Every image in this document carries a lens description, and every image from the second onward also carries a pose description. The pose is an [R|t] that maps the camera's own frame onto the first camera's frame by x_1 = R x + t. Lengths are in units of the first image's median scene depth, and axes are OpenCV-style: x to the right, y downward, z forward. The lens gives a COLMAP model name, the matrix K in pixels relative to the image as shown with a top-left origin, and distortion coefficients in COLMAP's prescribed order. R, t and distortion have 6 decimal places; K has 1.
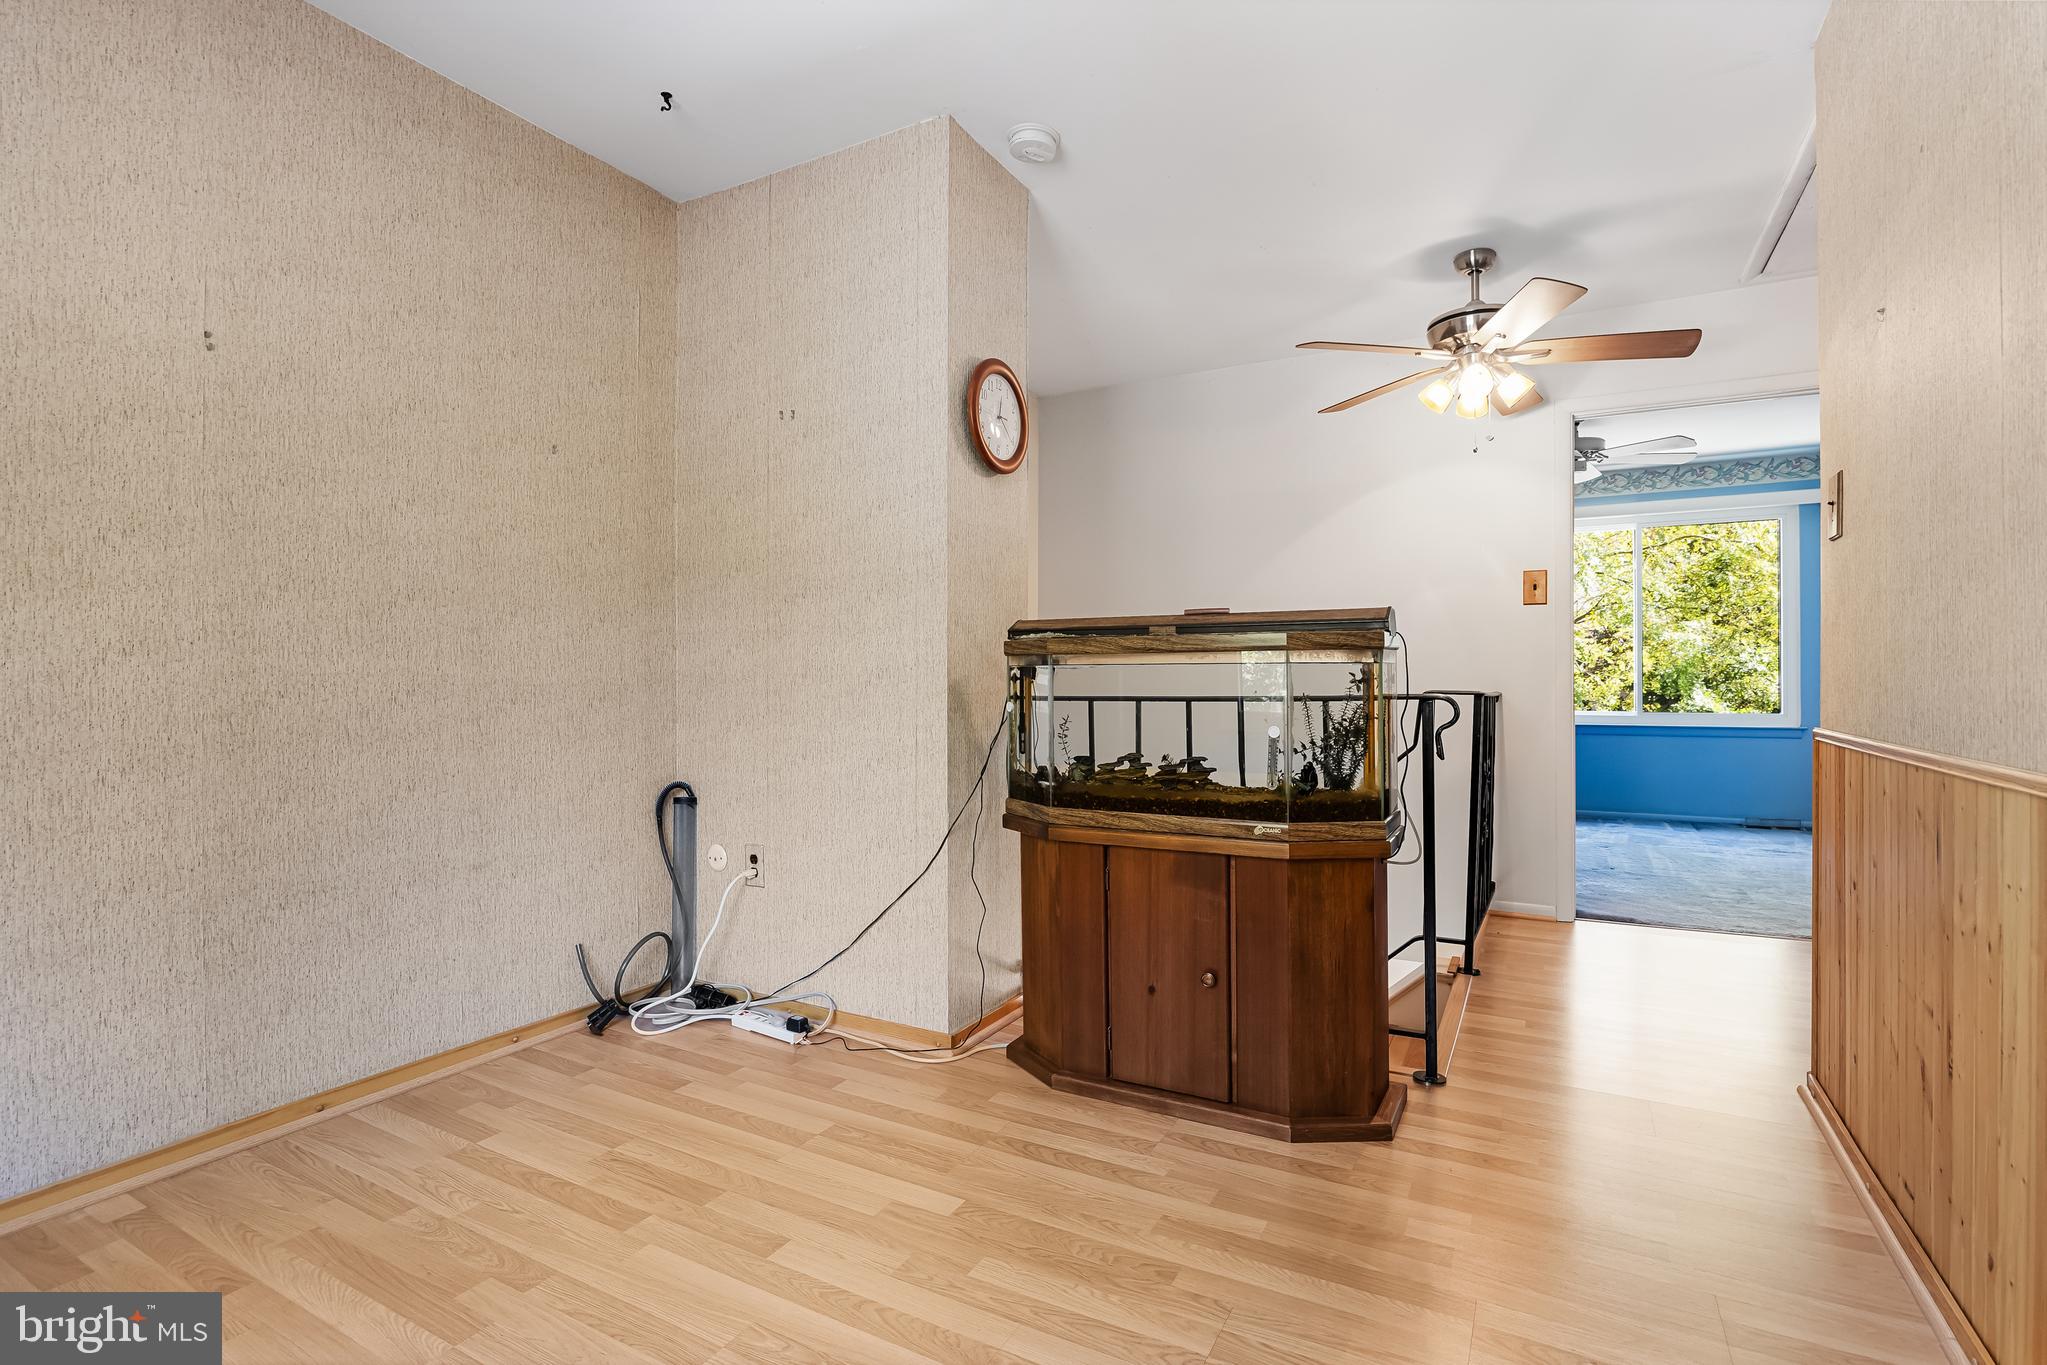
lens RADIAL K [[1018.8, 0, 1013.2], [0, 1018.8, 700.8], [0, 0, 1]] dist [-0.003332, -0.000229]
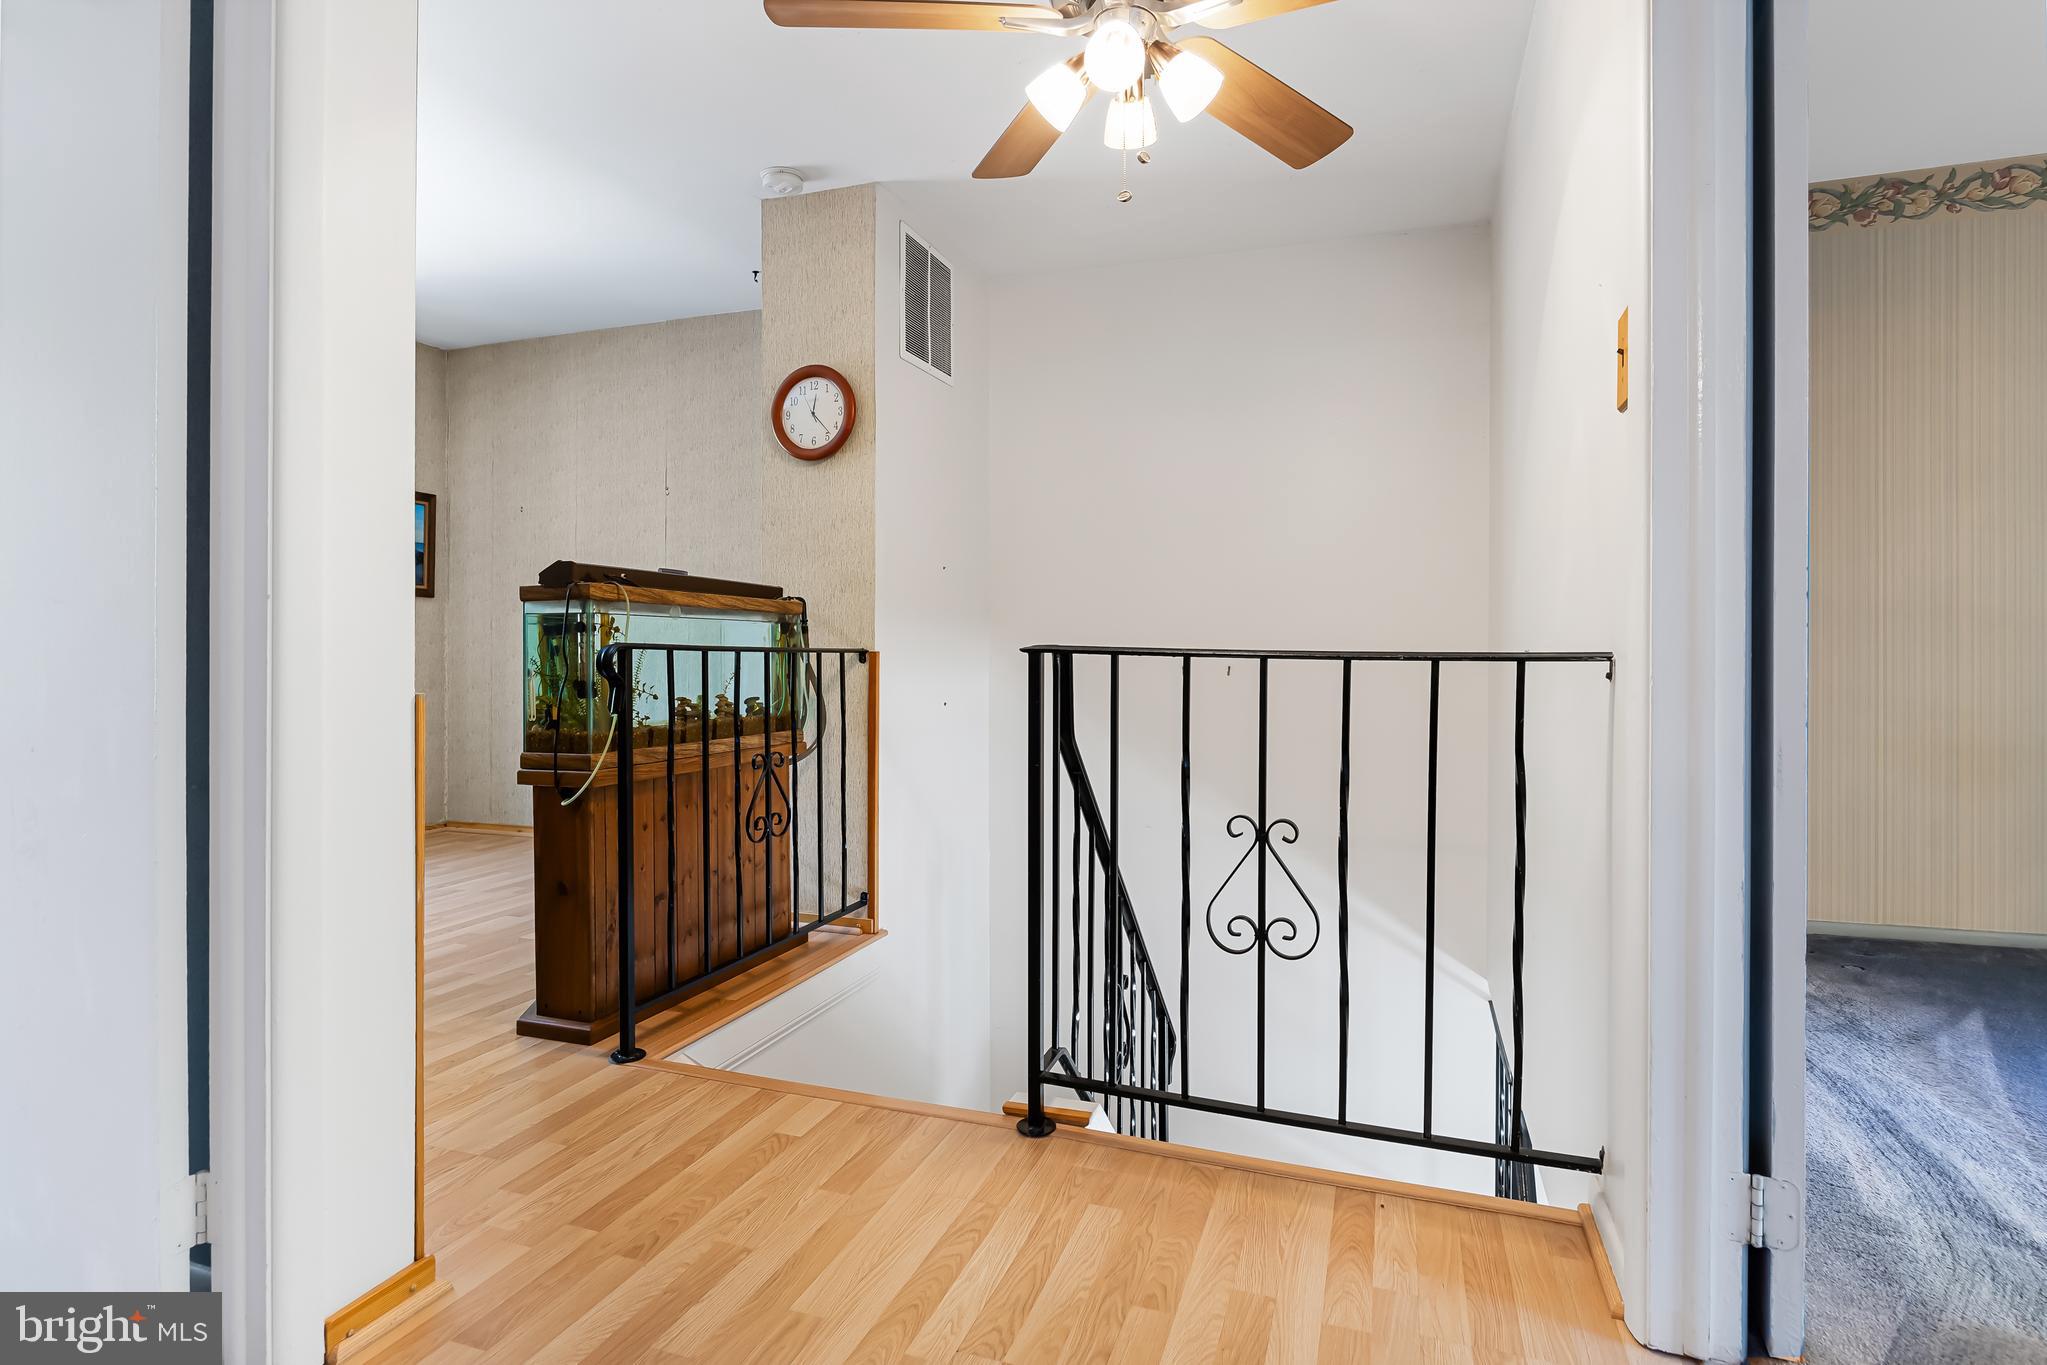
lens RADIAL K [[1039.7, 0, 1023.5], [0, 1039.7, 682.5], [0, 0, 1]] dist [-0.000339, -0.000243]
pose [[0.145654, 0.038339, -0.988592, 1.478864], [-0.010214, 0.999254, 0.037248, -0.014185], [0.989283, 0.004672, 0.145937, 1.282124]]
